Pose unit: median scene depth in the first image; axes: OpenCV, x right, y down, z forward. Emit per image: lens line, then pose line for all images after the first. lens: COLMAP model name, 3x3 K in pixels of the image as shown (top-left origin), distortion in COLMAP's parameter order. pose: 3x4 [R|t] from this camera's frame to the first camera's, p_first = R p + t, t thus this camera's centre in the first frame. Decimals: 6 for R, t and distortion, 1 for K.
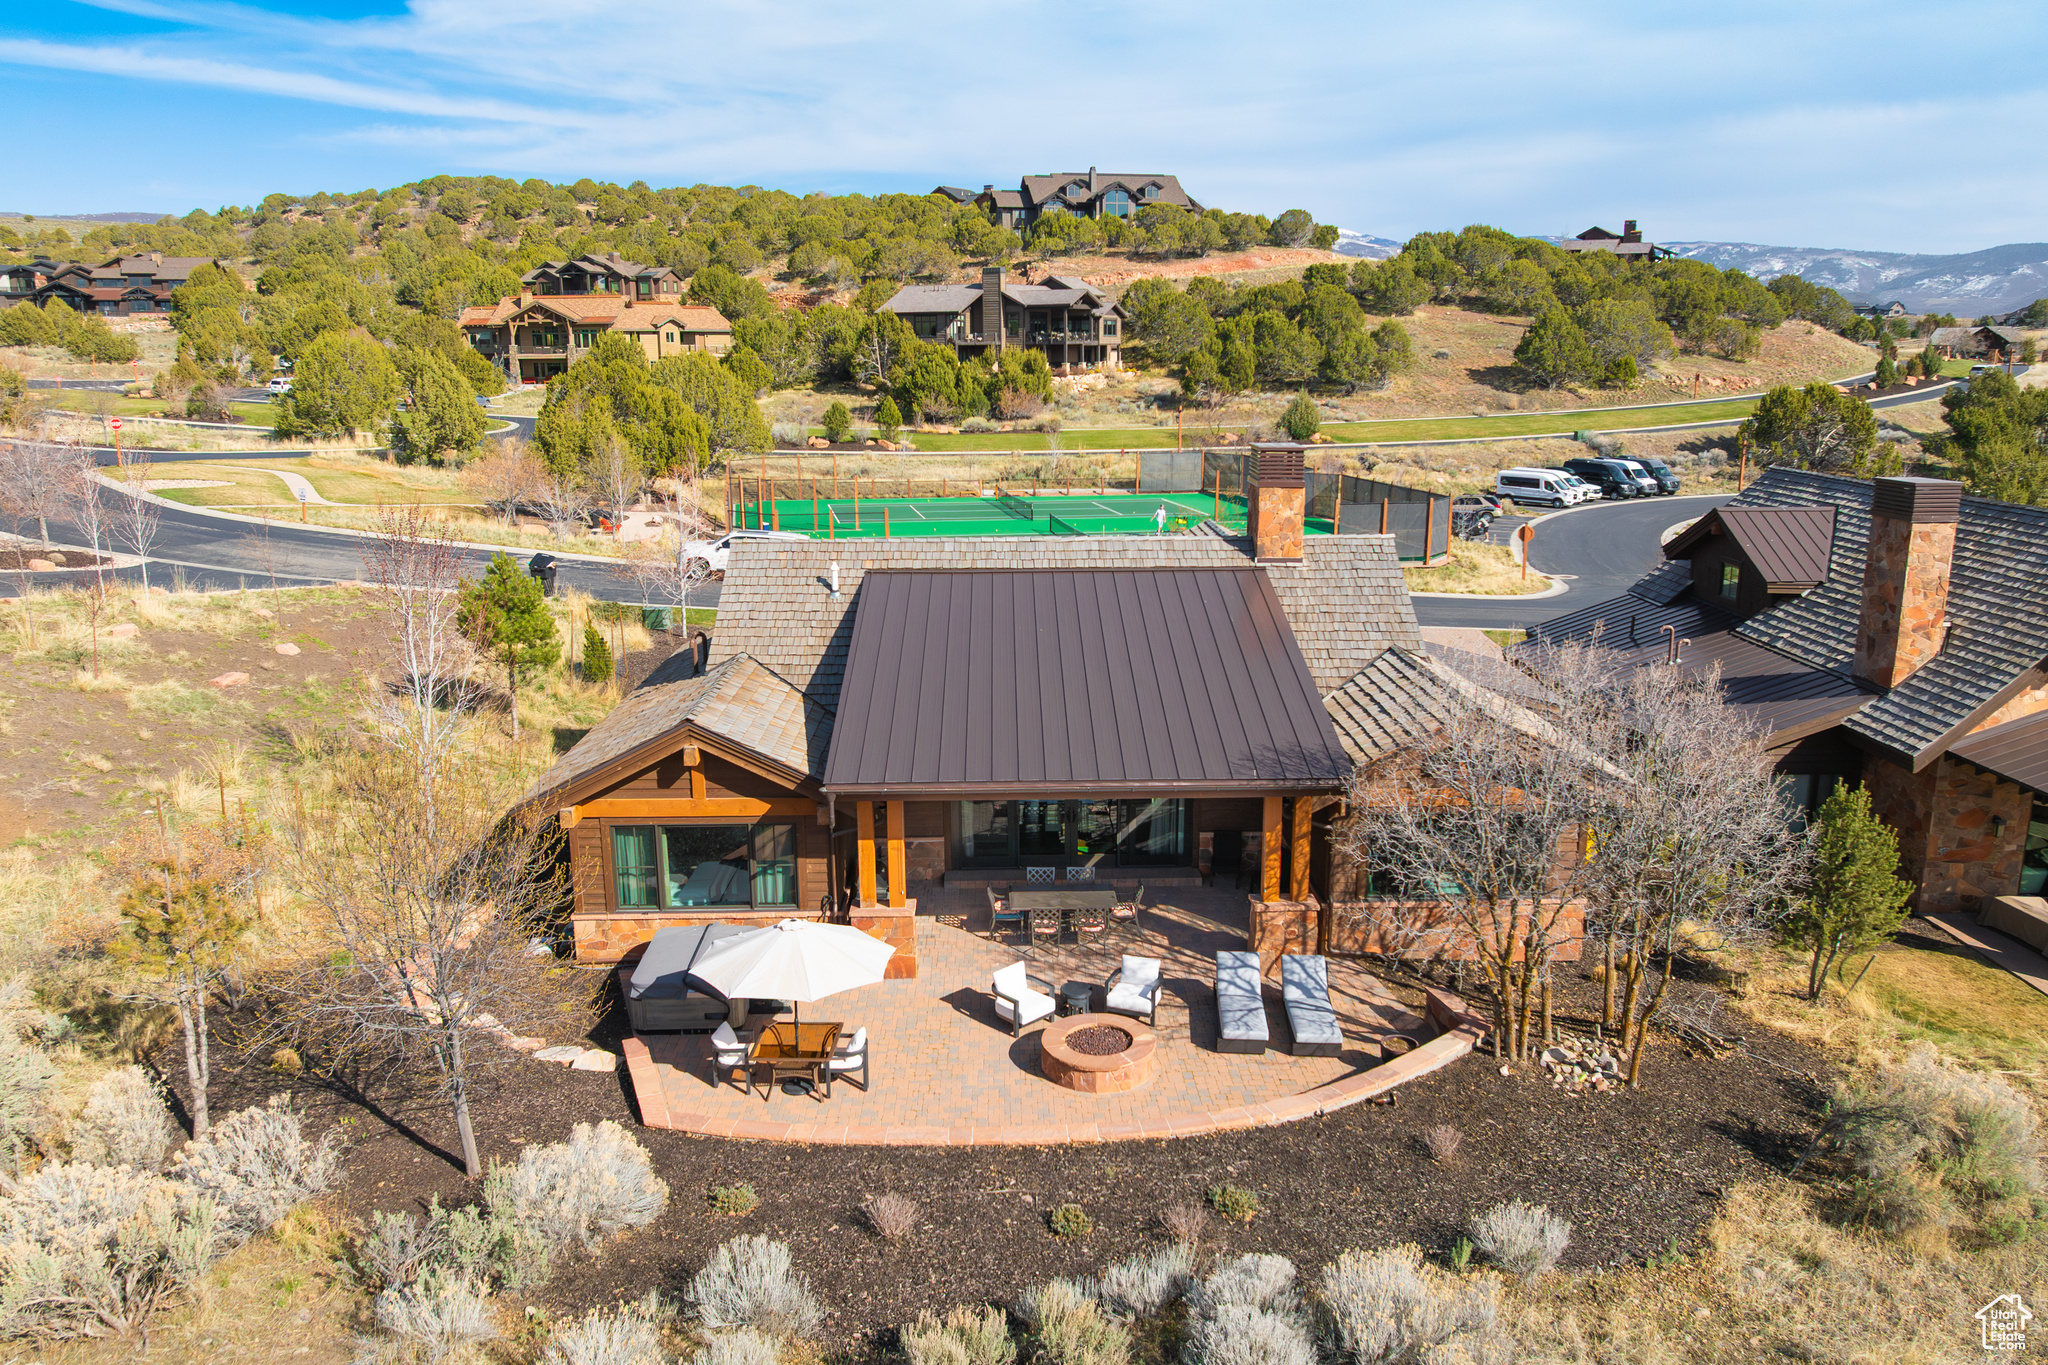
lens RADIAL K [[1431.8, 0, 1040.2], [0, 1431.8, 690.2], [0, 0, 1]] dist [-0.045117, 0.010513]
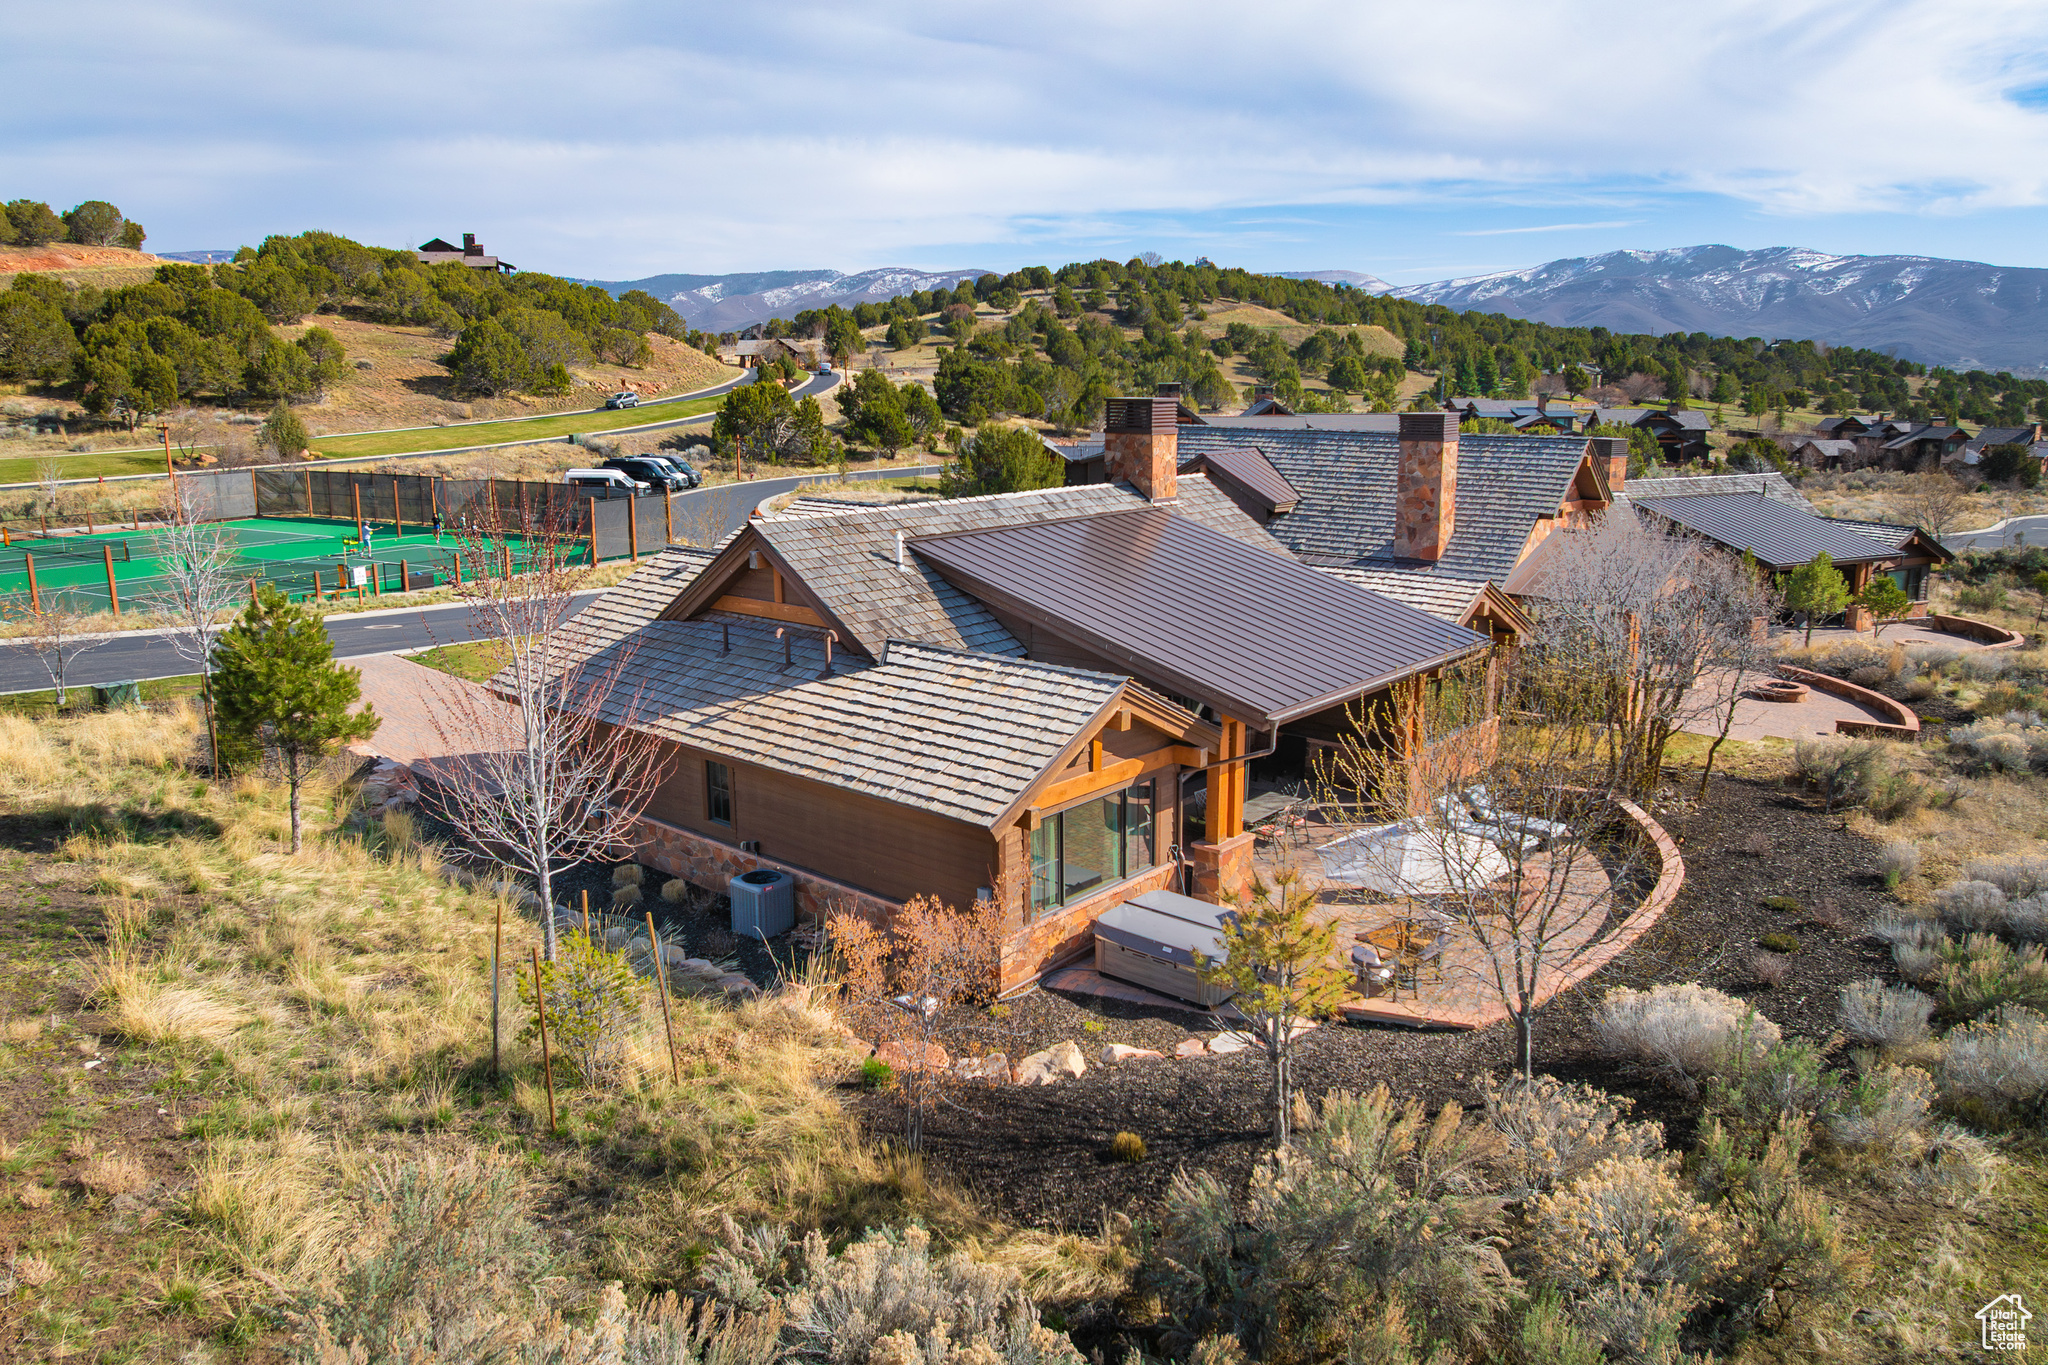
lens RADIAL K [[1431.8, 0, 1039.1], [0, 1431.8, 678.5], [0, 0, 1]] dist [-0.045117, 0.010513]
pose [[0.671289, -0.156398, 0.724508, -0.137975], [0.171773, 0.983699, 0.053194, -0.005631], [-0.721017, 0.088742, 0.687211, 0.058783]]
